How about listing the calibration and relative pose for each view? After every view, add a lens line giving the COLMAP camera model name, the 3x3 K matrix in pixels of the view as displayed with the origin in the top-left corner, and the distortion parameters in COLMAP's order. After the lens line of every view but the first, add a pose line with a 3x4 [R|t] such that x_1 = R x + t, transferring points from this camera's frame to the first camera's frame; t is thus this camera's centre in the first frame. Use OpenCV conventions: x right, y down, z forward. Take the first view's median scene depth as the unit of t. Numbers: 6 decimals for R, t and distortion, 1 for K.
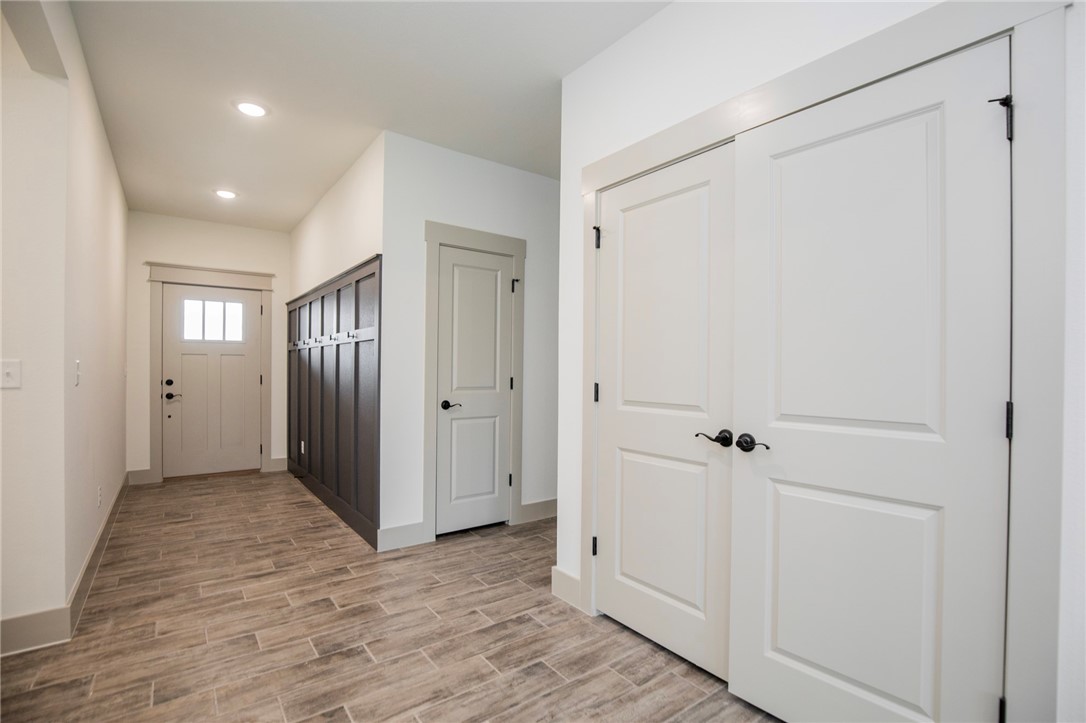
lens RADIAL K [[507.7, 0, 546.9], [0, 507.7, 365.9], [0, 0, 1]] dist [-0.024985, 0.002712]
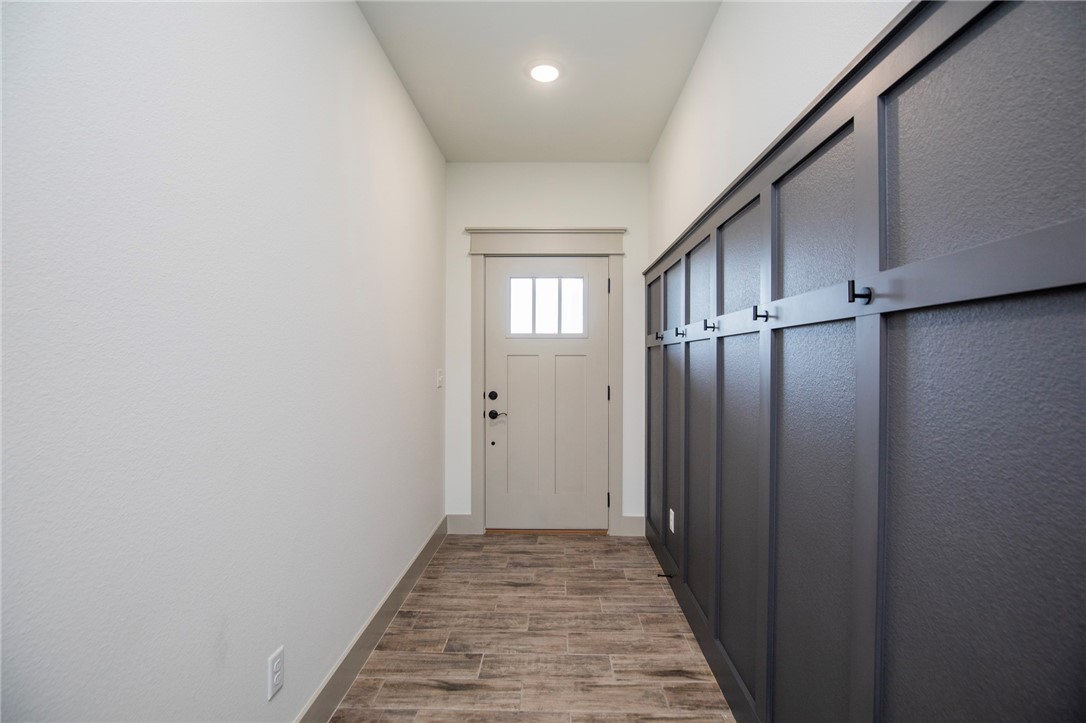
lens RADIAL K [[507.7, 0, 546.2], [0, 507.7, 360.7], [0, 0, 1]] dist [-0.024985, 0.002712]
pose [[0.789019, -0.002176, -0.614365, -0.248220], [0.001824, 0.999998, -0.001199, -0.014739], [0.614366, -0.000175, 0.789021, 0.470893]]
